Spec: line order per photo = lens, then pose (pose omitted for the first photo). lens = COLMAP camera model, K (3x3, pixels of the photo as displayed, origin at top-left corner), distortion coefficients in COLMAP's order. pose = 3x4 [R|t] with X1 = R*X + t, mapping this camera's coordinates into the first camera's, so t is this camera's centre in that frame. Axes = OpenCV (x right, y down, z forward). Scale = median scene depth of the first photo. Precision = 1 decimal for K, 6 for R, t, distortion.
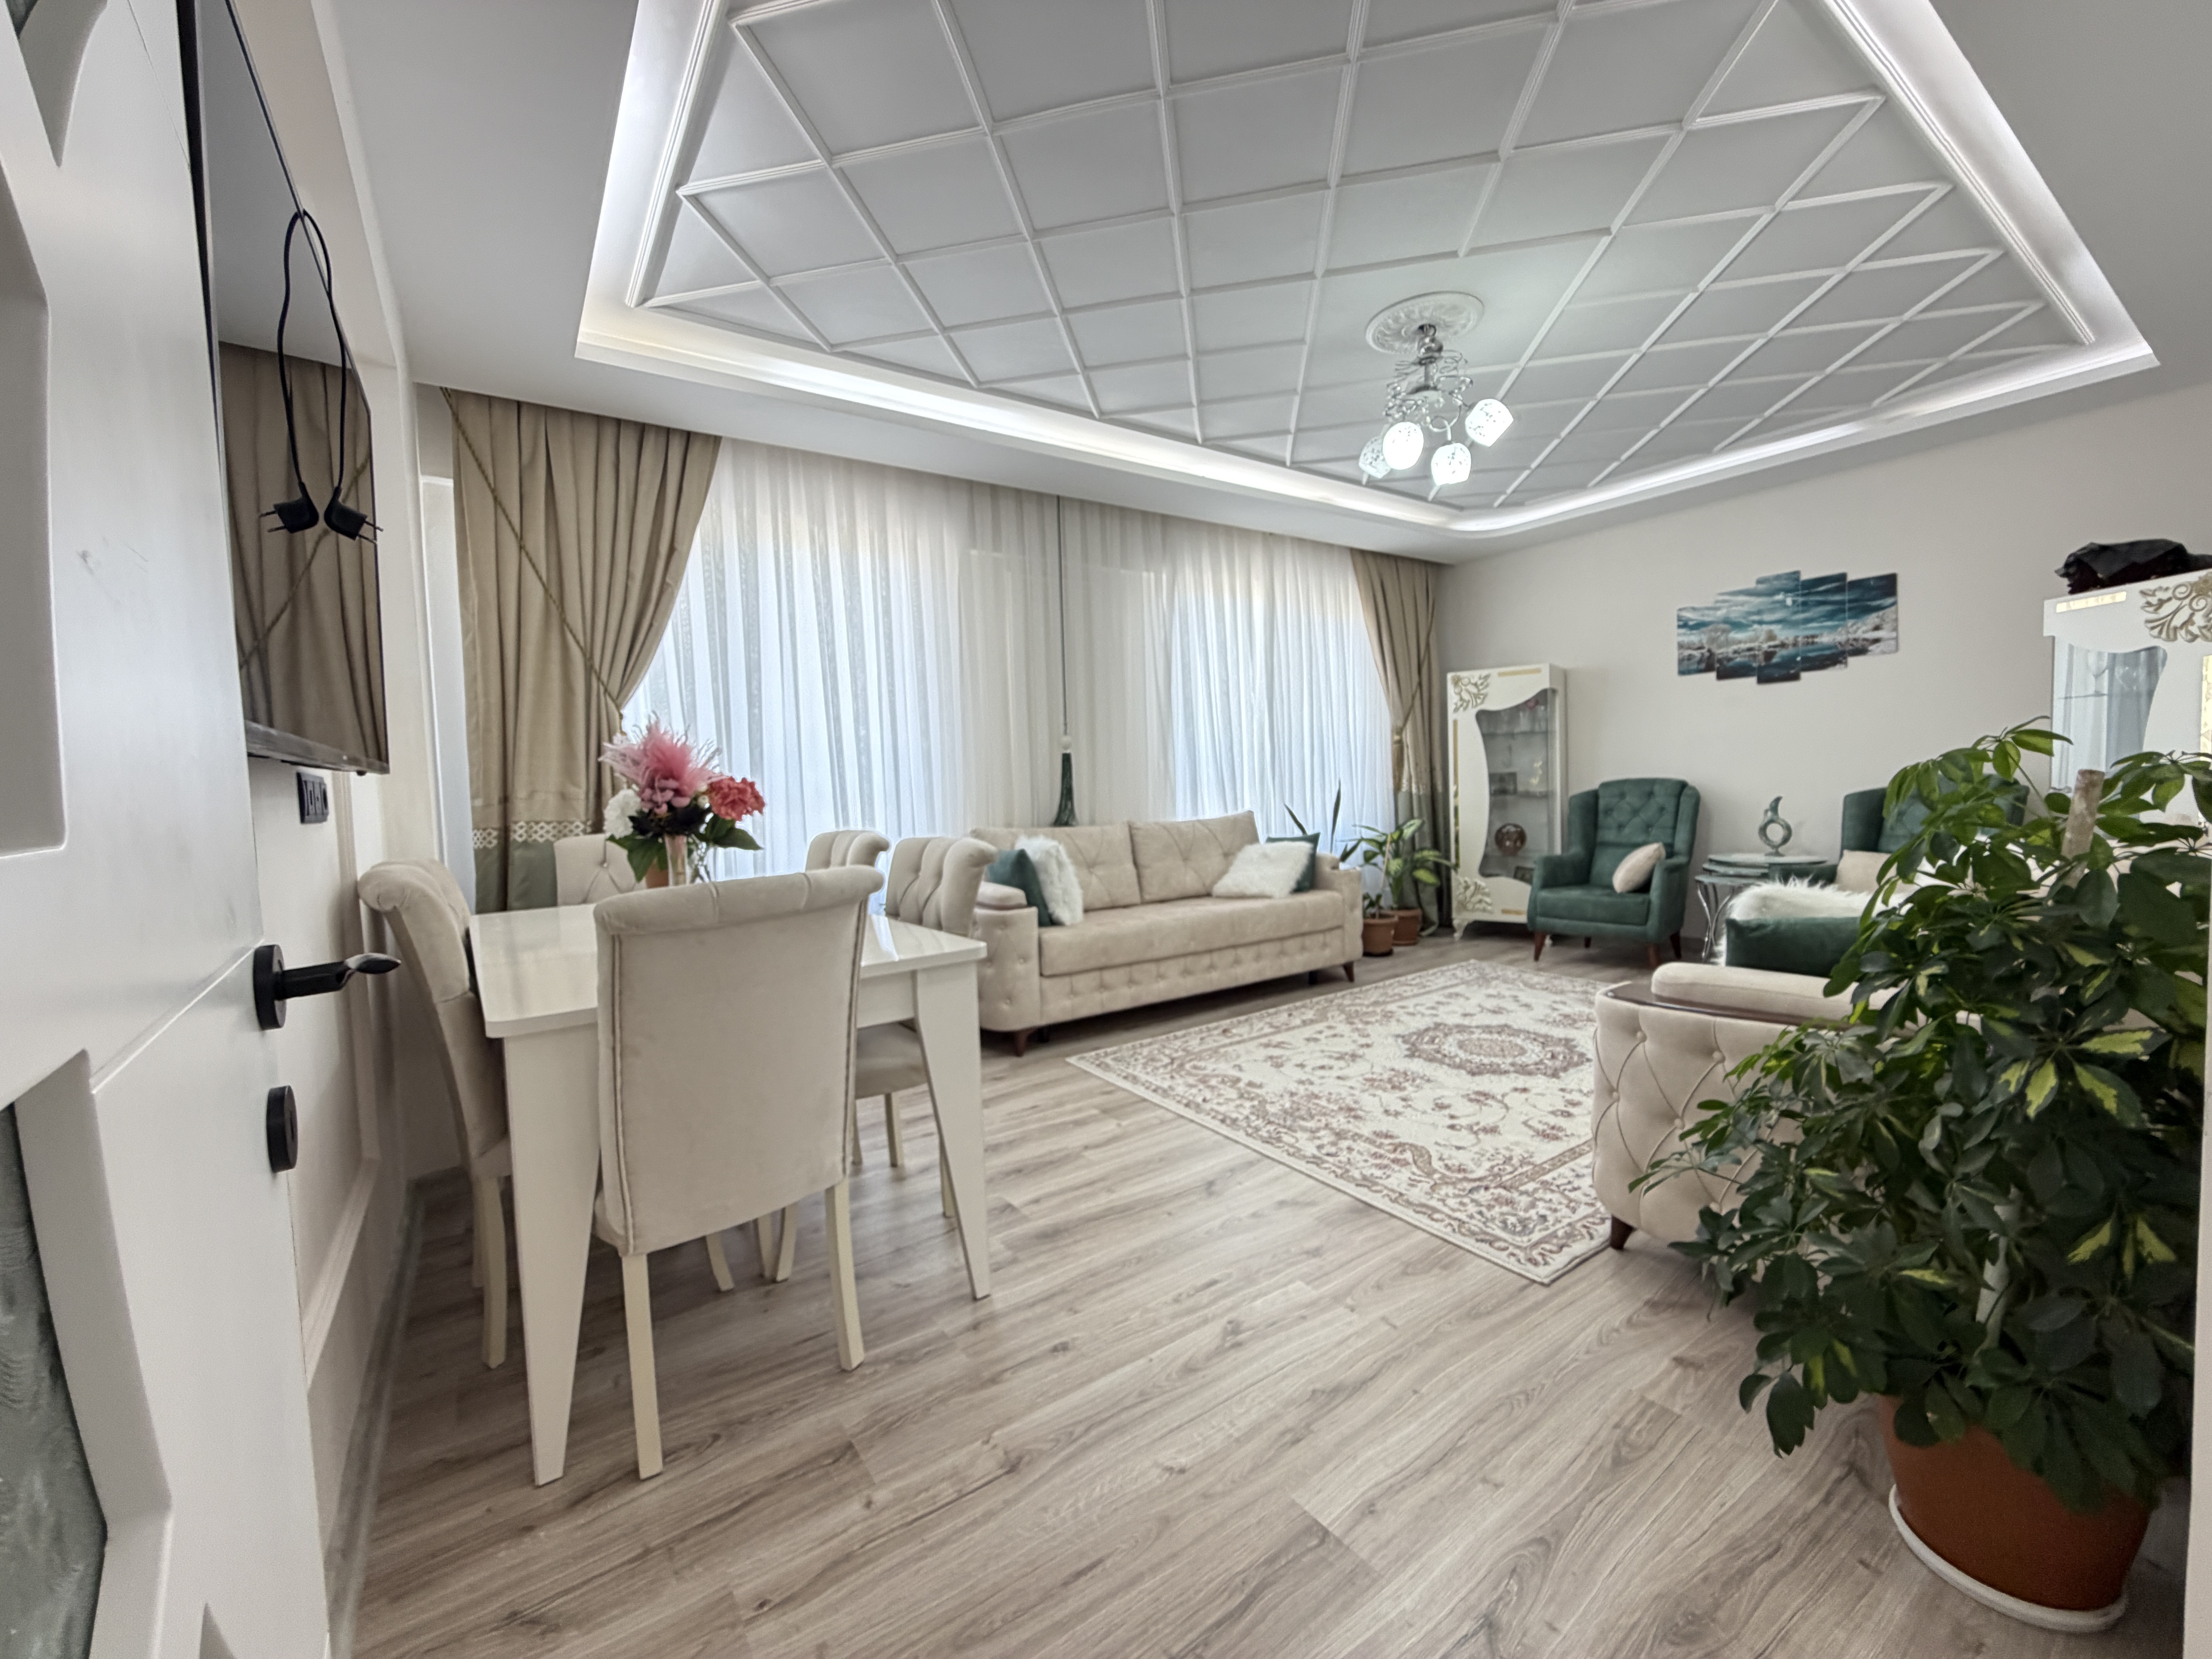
lens RADIAL K [[888.1, 0, 1102.0], [0, 888.1, 828.3], [0, 0, 1]] dist [-0.000483, -0.000224]
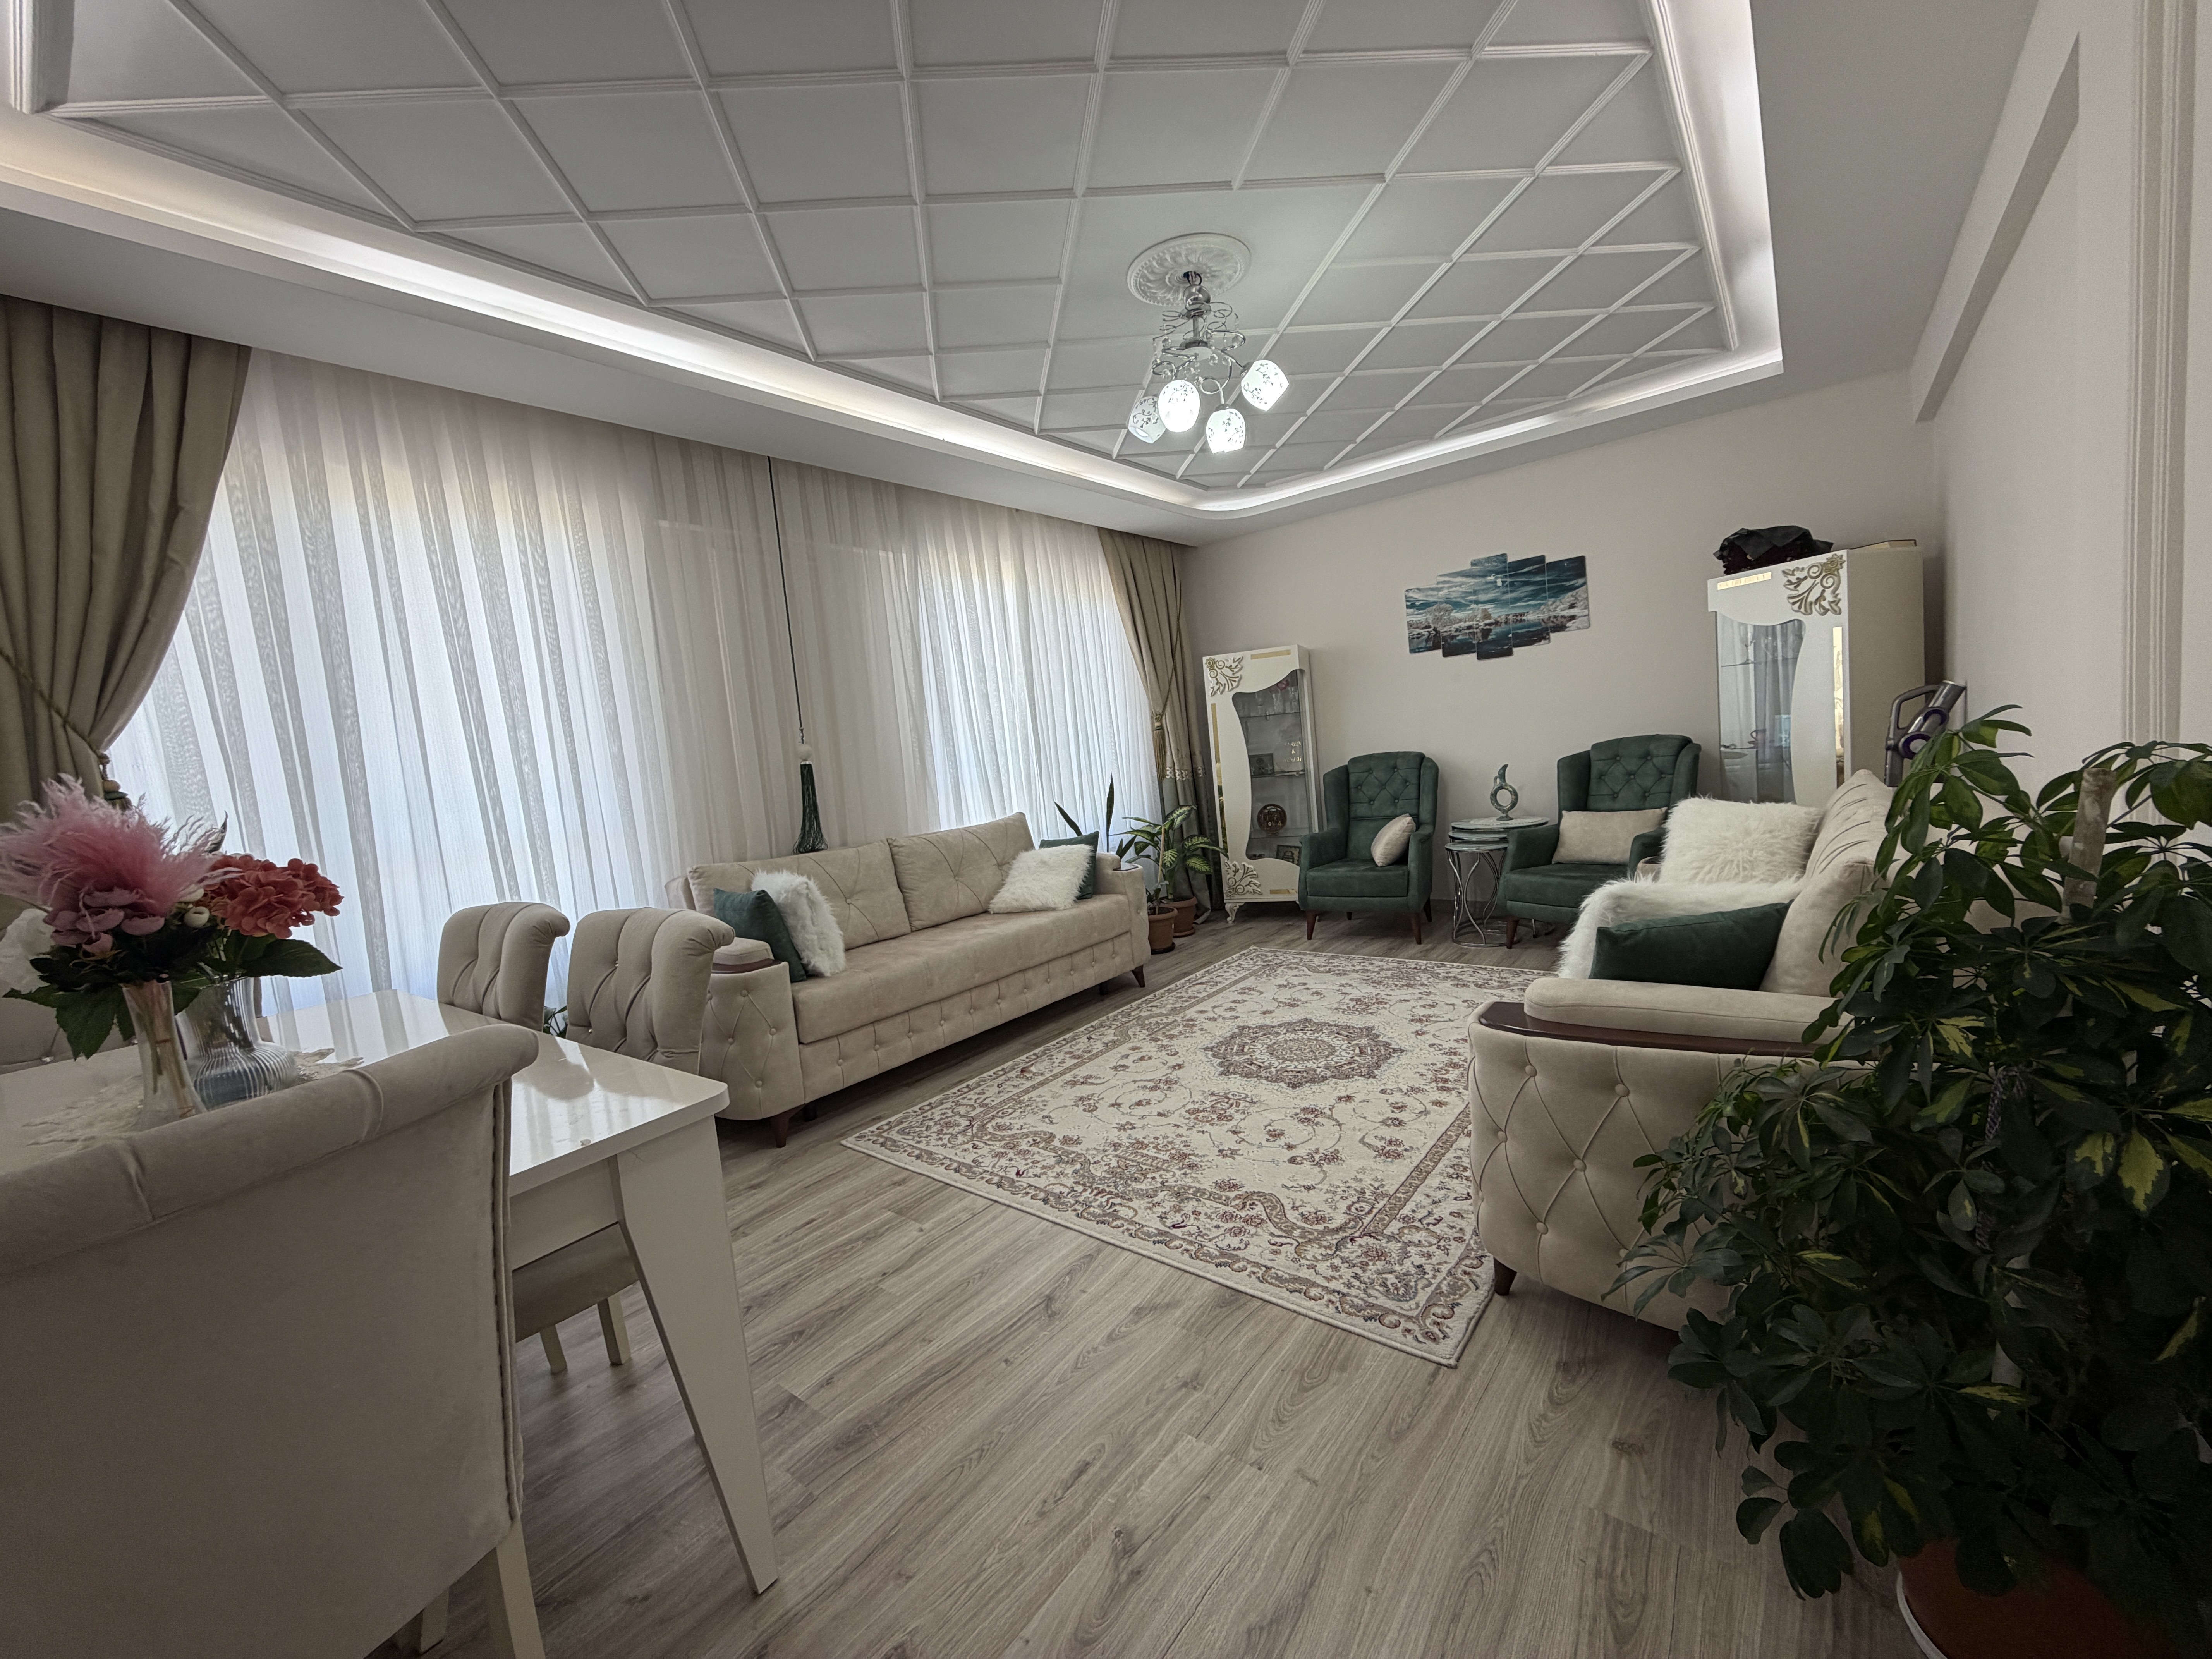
lens RADIAL K [[882.6, 0, 1102.2], [0, 882.6, 828.0], [0, 0, 1]] dist [0.000563, 0.000200]
pose [[0.955718, -0.081807, 0.282683, -0.017076], [0.076998, 0.996635, 0.028100, -0.035386], [-0.284031, -0.005089, 0.958802, 0.150379]]
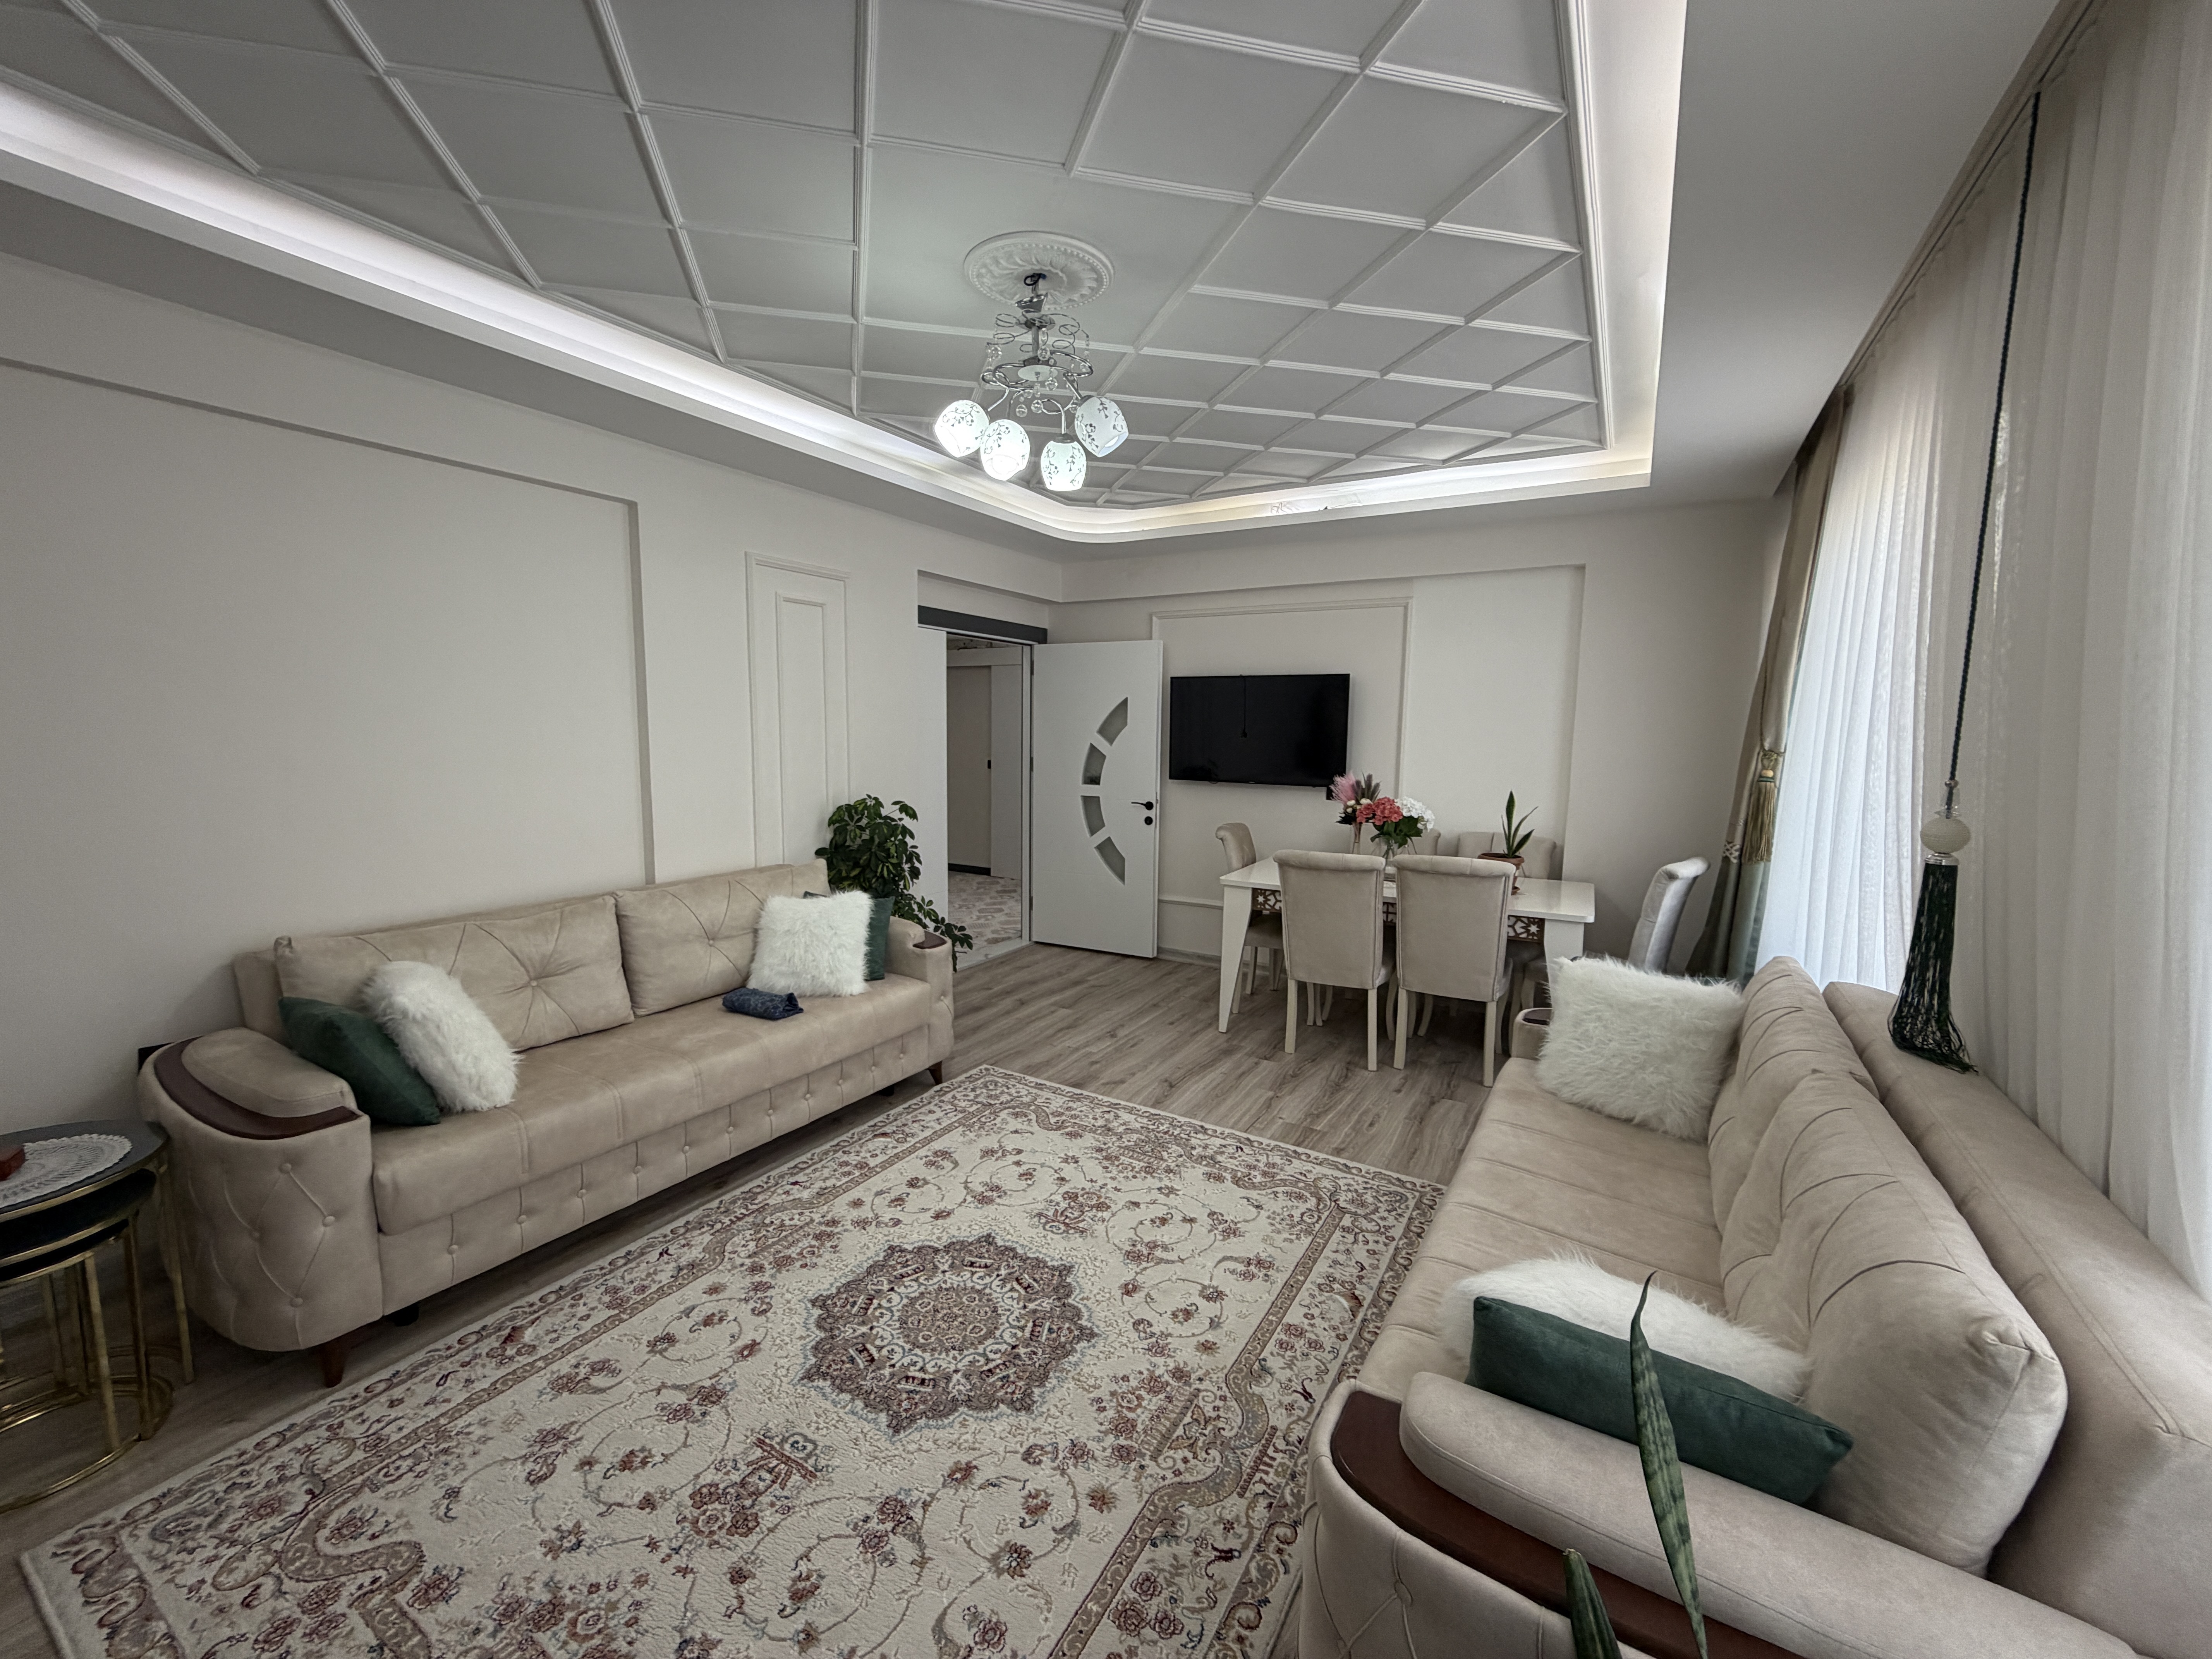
lens RADIAL K [[882.6, 0, 1102.2], [0, 882.6, 828.0], [0, 0, 1]] dist [0.000563, 0.000200]
pose [[-0.908757, 0.069709, -0.411463, 0.585544], [-0.007544, 0.983046, 0.183205, -0.222875], [0.417258, 0.169593, -0.892824, 1.582217]]
